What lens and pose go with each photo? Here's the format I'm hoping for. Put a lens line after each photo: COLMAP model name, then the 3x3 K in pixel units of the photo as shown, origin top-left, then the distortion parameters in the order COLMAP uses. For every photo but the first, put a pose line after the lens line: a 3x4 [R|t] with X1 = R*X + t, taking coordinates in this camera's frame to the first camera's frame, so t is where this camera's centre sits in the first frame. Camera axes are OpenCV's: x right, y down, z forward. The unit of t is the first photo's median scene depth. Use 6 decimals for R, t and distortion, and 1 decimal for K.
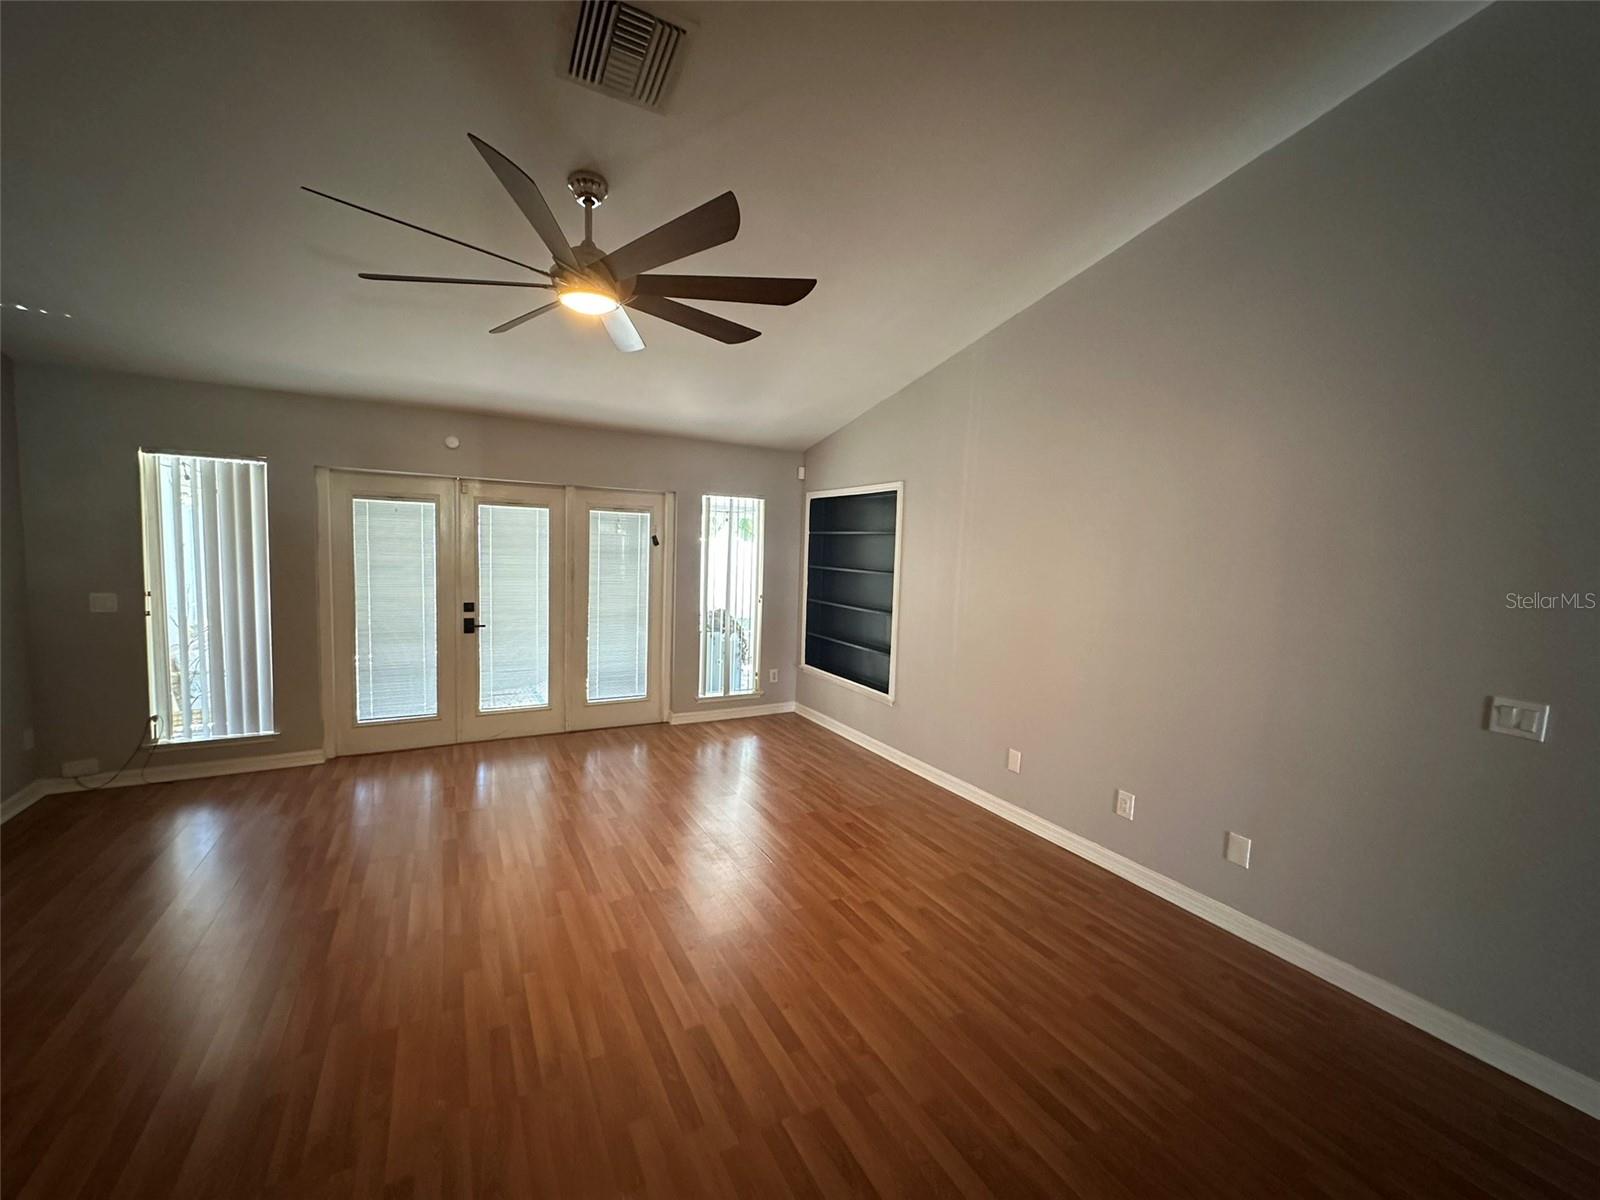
lens RADIAL K [[641.6, 0, 799.1], [0, 641.6, 599.5], [0, 0, 1]] dist [-0.001886, 0.001515]
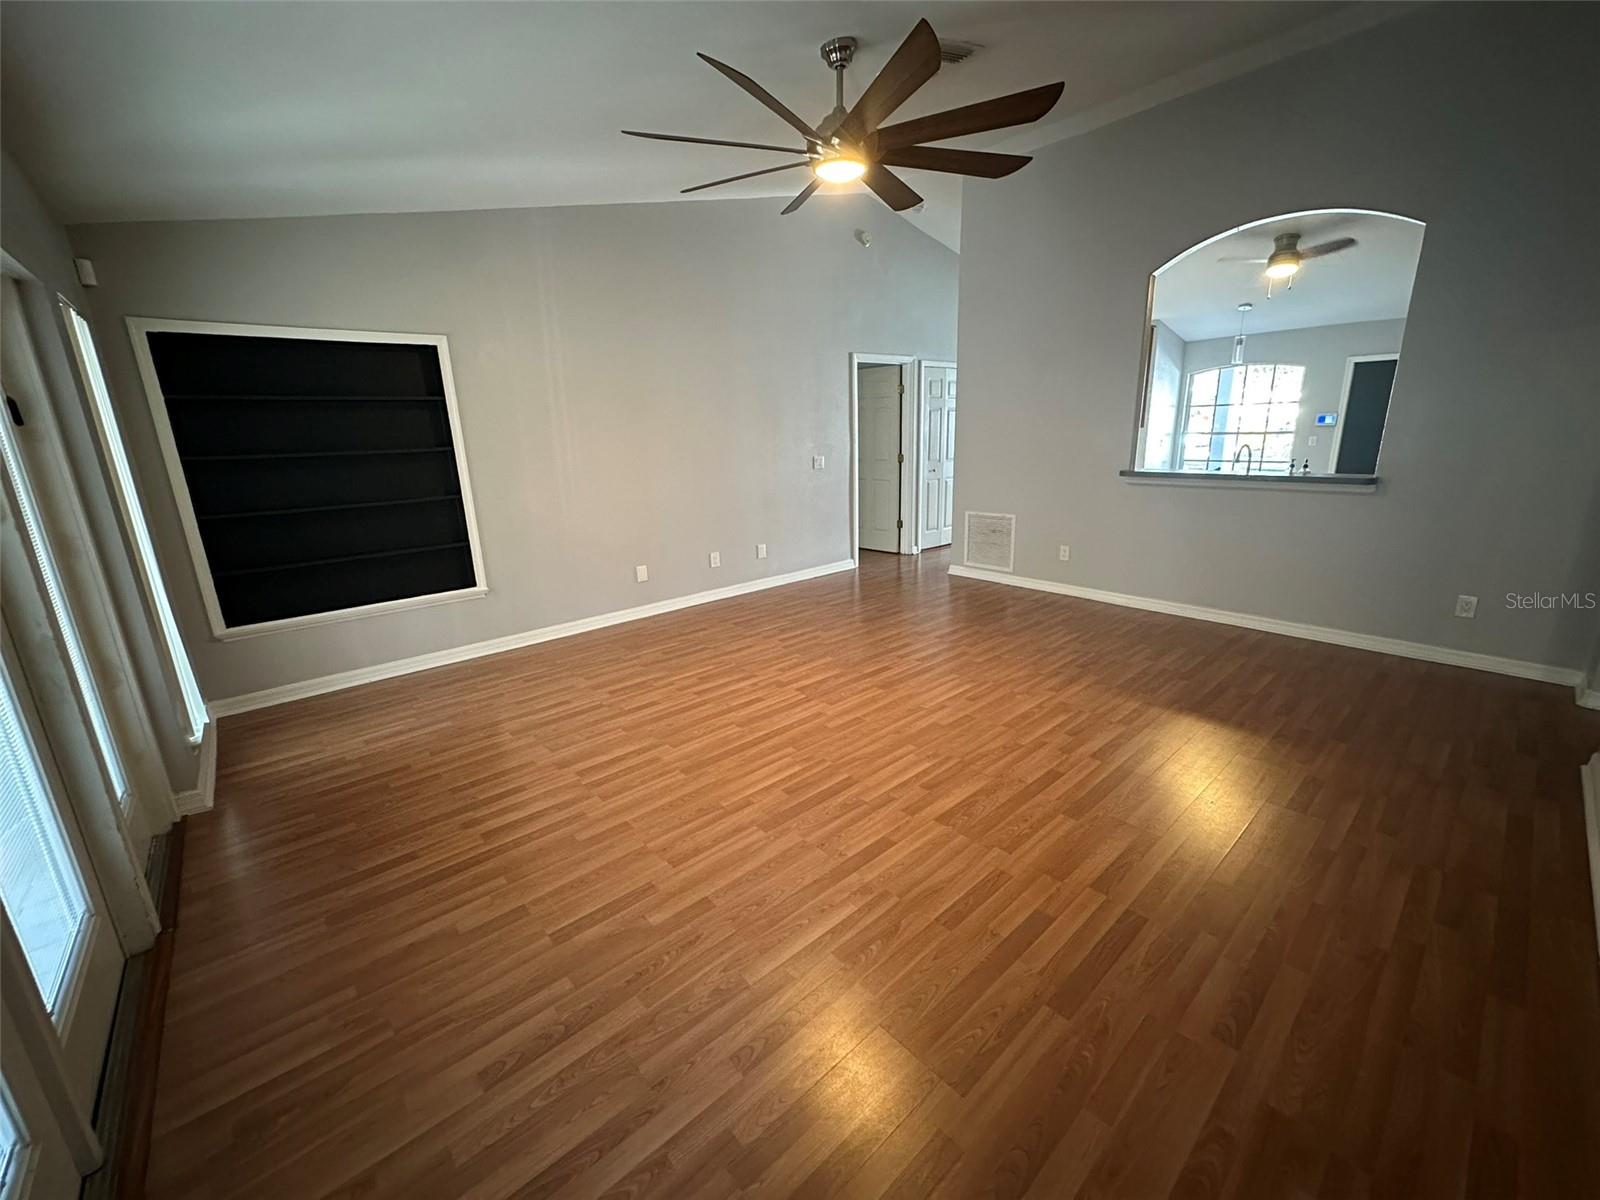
lens RADIAL K [[641.6, 0, 803.9], [0, 641.6, 596.5], [0, 0, 1]] dist [-0.001886, 0.001515]
pose [[-0.220941, -0.276609, 0.935239, -0.831922], [0.104673, 0.946673, 0.304718, -0.065889], [-0.969654, 0.165219, -0.180205, 0.743799]]
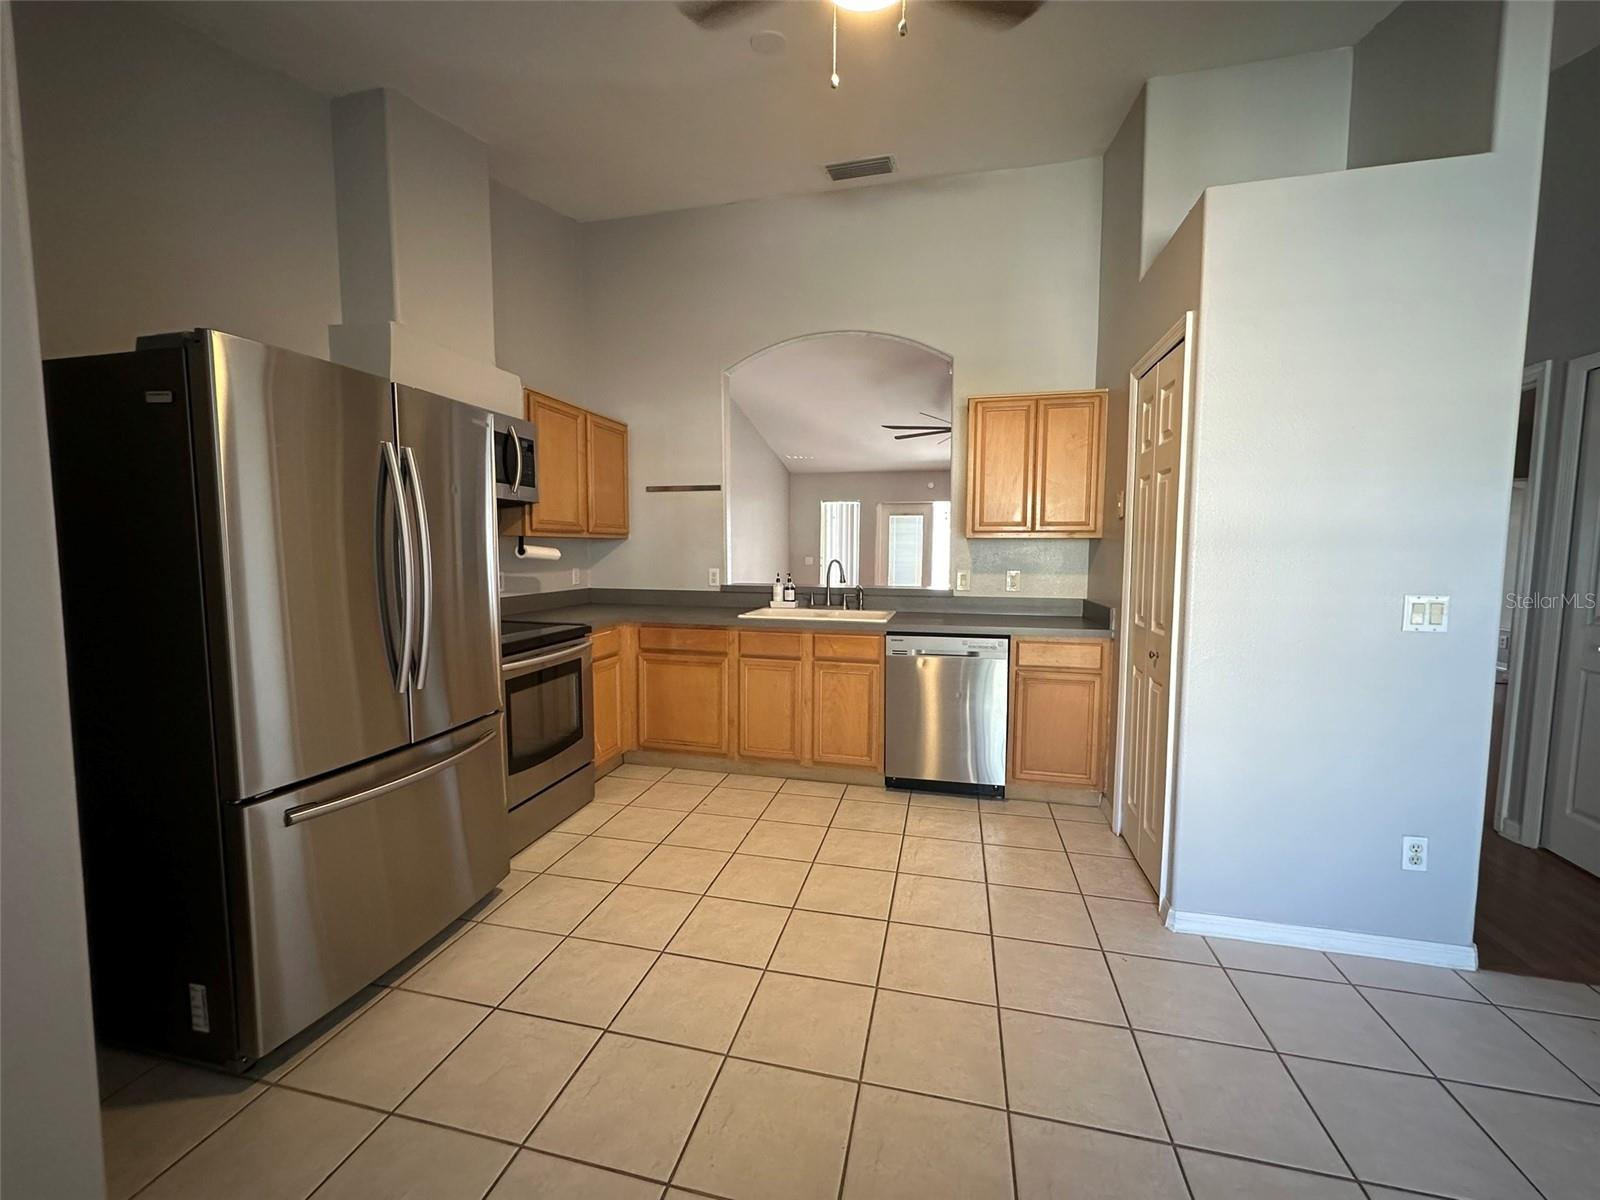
lens RADIAL K [[641.6, 0, 807.8], [0, 641.6, 596.6], [0, 0, 1]] dist [-0.001886, 0.001515]
pose [[0.745896, 0.026957, -0.665517, 0.525492], [-0.040632, 0.999161, -0.005068, 0.132756], [0.664822, 0.030821, 0.746366, -0.761258]]
